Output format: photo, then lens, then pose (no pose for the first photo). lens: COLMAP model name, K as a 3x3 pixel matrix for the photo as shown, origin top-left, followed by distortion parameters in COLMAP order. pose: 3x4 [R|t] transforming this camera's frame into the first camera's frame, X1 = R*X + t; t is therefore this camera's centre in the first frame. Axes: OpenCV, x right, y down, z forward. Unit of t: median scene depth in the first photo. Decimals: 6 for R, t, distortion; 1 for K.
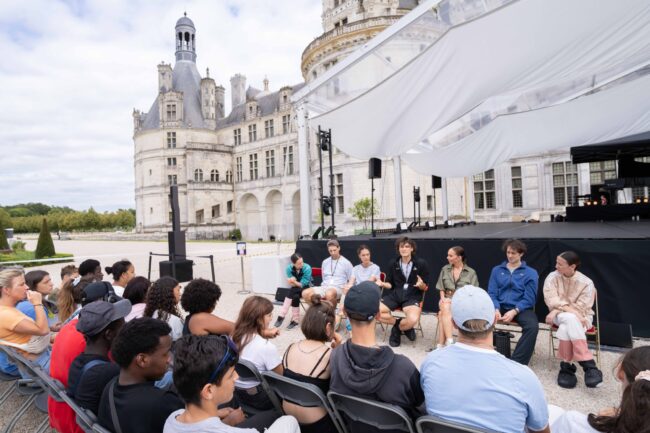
lens RADIAL K [[365.2, 0, 311.2], [0, 365.2, 214.0], [0, 0, 1]] dist [-0.102156, 0.058566]
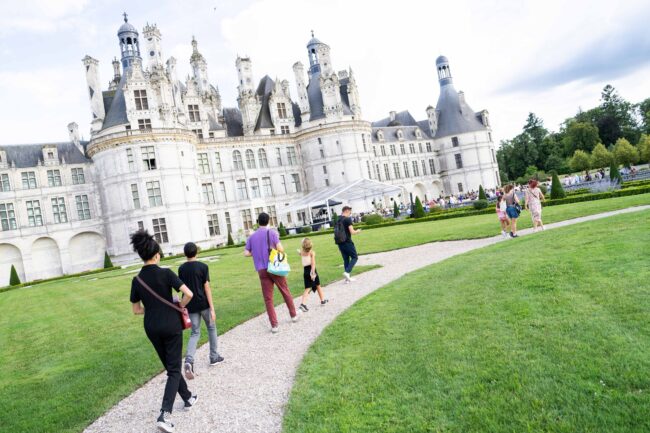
lens RADIAL K [[460.1, 0, 326.4], [0, 460.1, 214.0], [0, 0, 1]] dist [-0.115771, 0.096585]
pose [[0.339223, -0.010331, 0.940649, -0.997165], [0.135884, 0.989991, -0.038130, 0.029832], [-0.930840, 0.140754, 0.337231, -0.224672]]
